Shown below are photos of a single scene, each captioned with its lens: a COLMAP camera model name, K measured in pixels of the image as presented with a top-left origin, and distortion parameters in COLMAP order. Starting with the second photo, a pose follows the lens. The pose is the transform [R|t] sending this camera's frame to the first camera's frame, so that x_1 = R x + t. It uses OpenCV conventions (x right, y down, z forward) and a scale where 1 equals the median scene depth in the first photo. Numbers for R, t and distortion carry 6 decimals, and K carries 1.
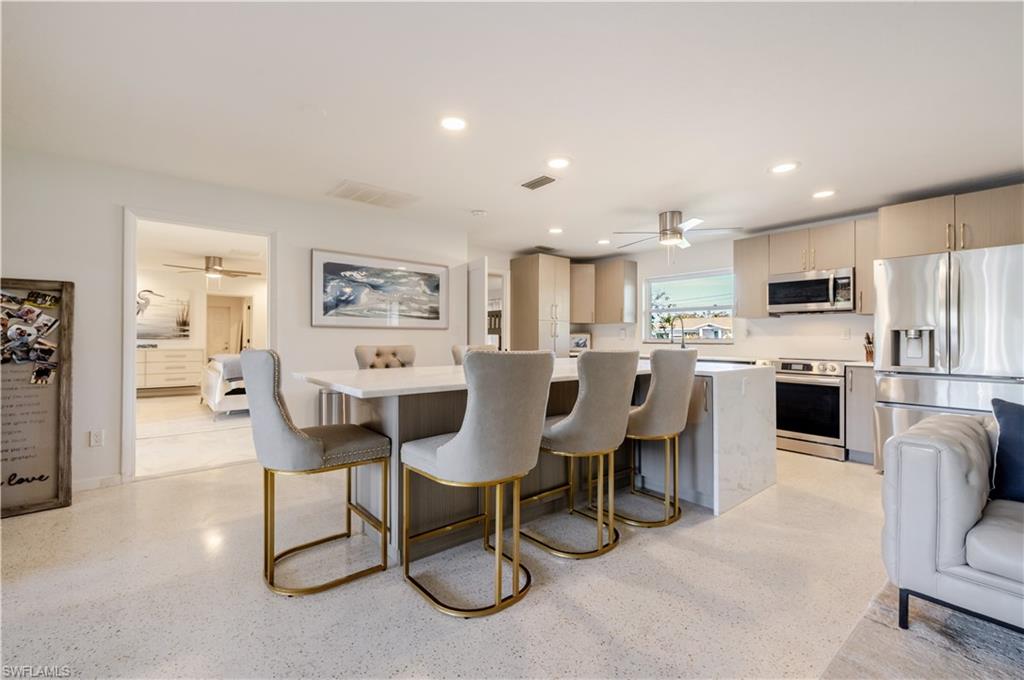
lens RADIAL K [[442.9, 0, 512.0], [0, 442.9, 340.0], [0, 0, 1]] dist [0.000175, 0.000132]
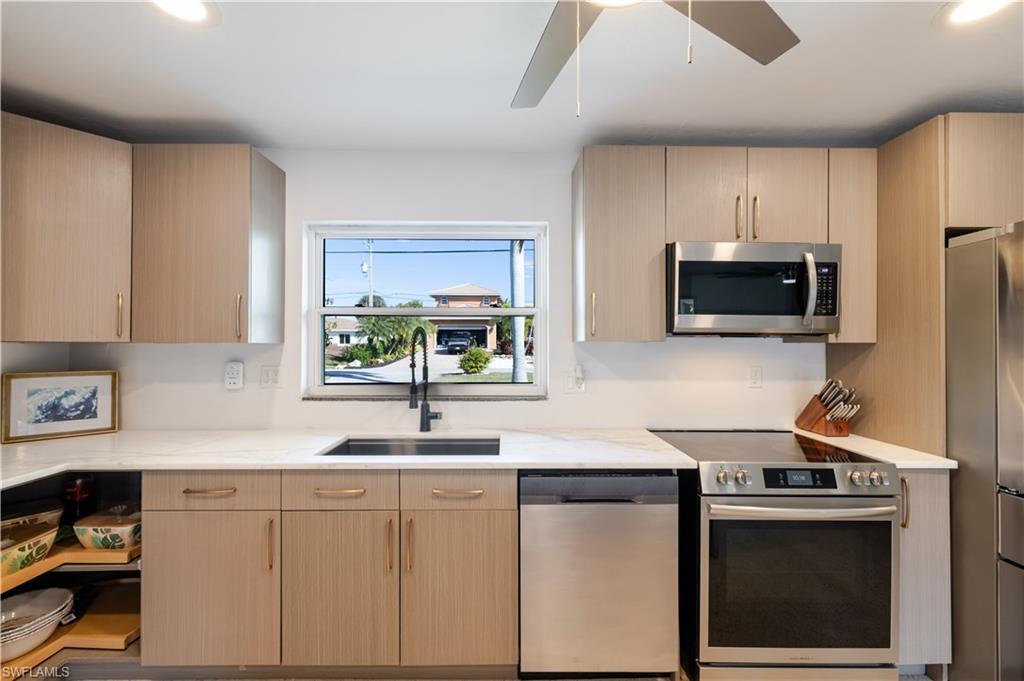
lens RADIAL K [[431.0, 0, 508.6], [0, 431.0, 339.7], [0, 0, 1]] dist [0.001428, 0.000211]
pose [[0.626157, 0.001691, 0.779695, 0.322112], [0.000213, 0.999997, -0.002340, -0.104219], [-0.779697, 0.001632, 0.626155, 1.657271]]
